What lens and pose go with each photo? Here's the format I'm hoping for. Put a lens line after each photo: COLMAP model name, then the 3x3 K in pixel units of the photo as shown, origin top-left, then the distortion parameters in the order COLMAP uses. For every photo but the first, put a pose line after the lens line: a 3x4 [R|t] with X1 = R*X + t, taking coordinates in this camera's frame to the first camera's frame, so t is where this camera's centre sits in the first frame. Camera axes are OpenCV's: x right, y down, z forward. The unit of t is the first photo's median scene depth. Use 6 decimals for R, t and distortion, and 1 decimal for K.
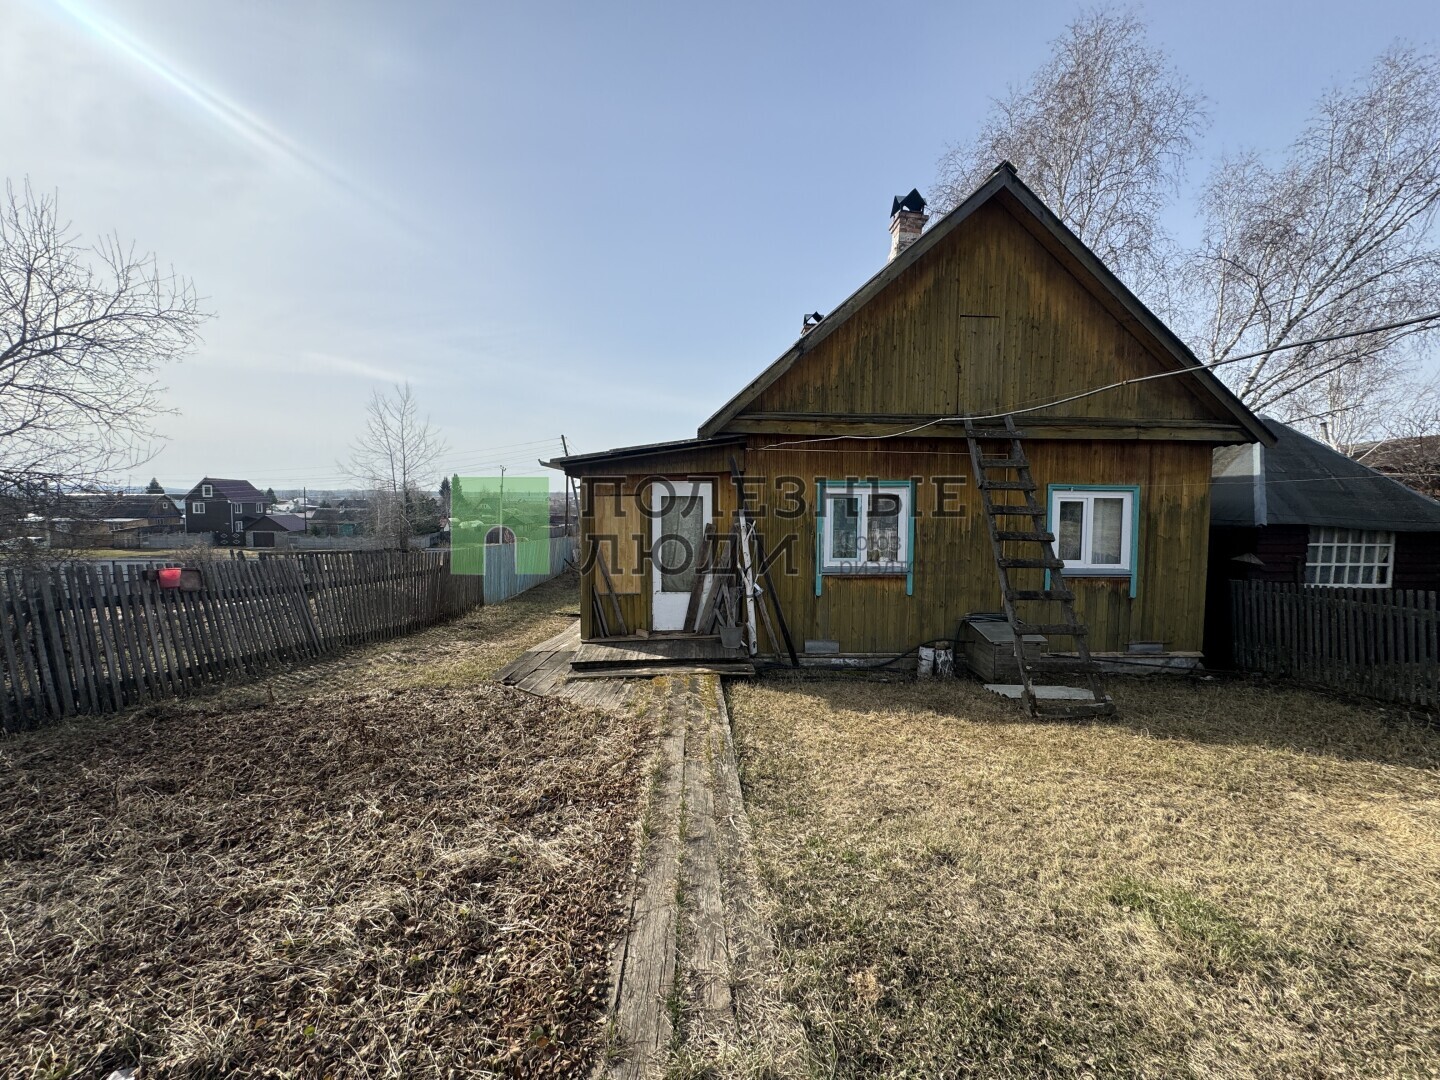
lens RADIAL K [[573.1, 0, 719.4], [0, 573.1, 540.6], [0, 0, 1]] dist [-0.003280, 0.000724]
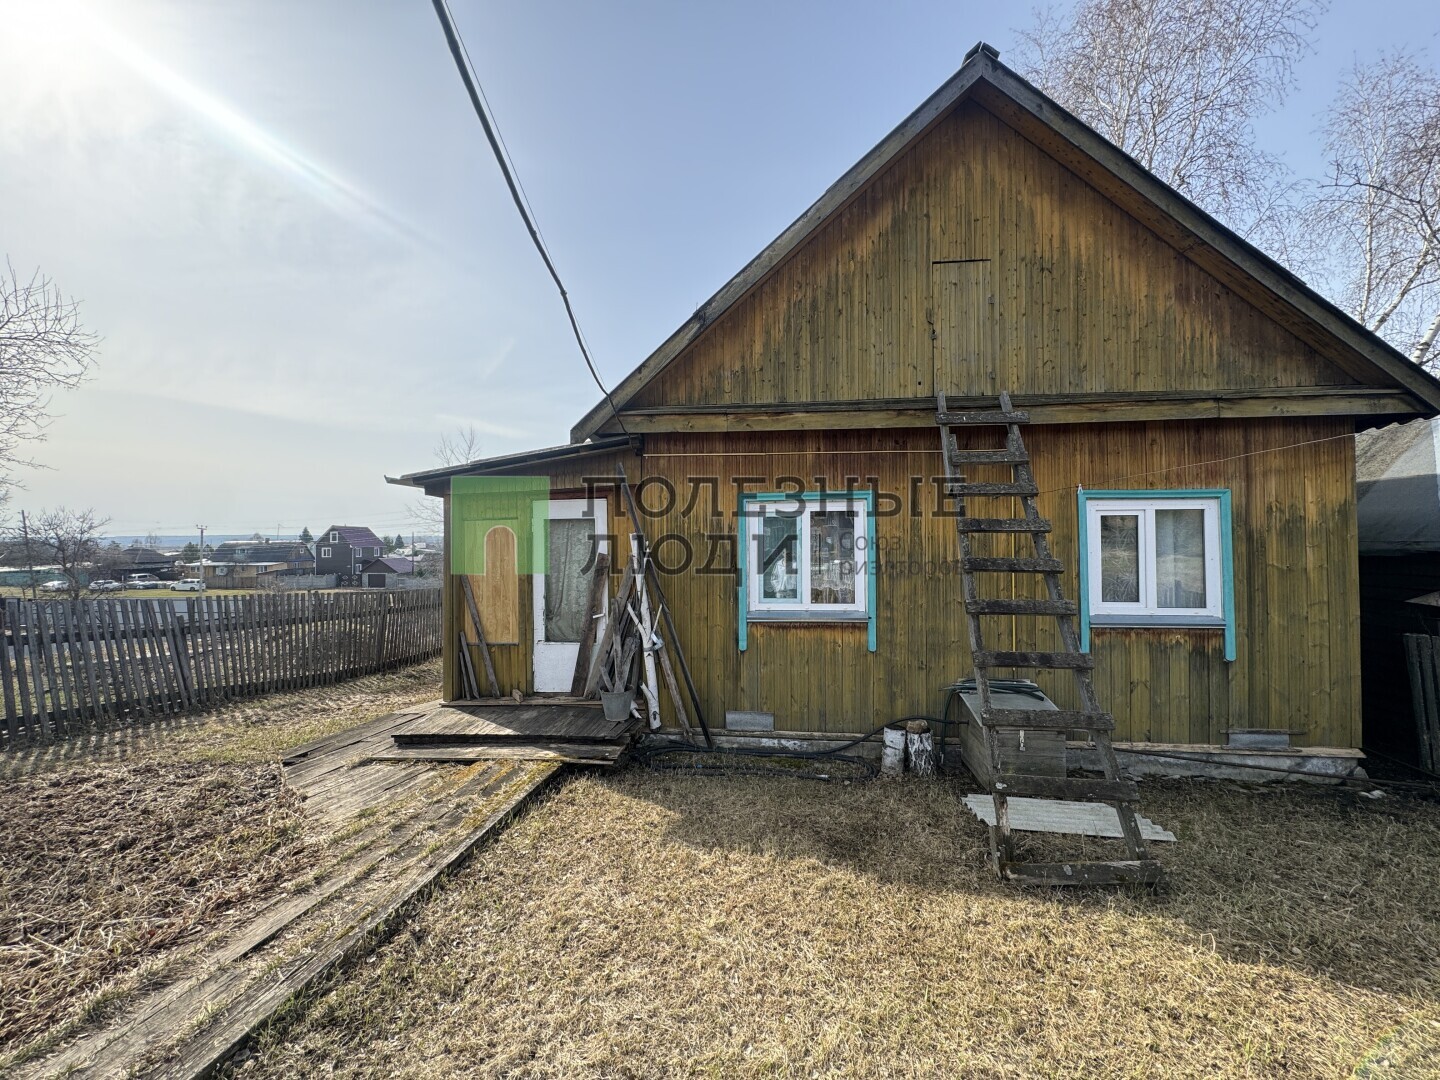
lens RADIAL K [[573.1, 0, 720.0], [0, 573.1, 540.7], [0, 0, 1]] dist [-0.003280, 0.000724]
pose [[0.987126, -0.014032, -0.159328, 0.266119], [0.002770, 0.997495, -0.070687, 0.008543], [0.159921, 0.069336, 0.984692, 0.268599]]
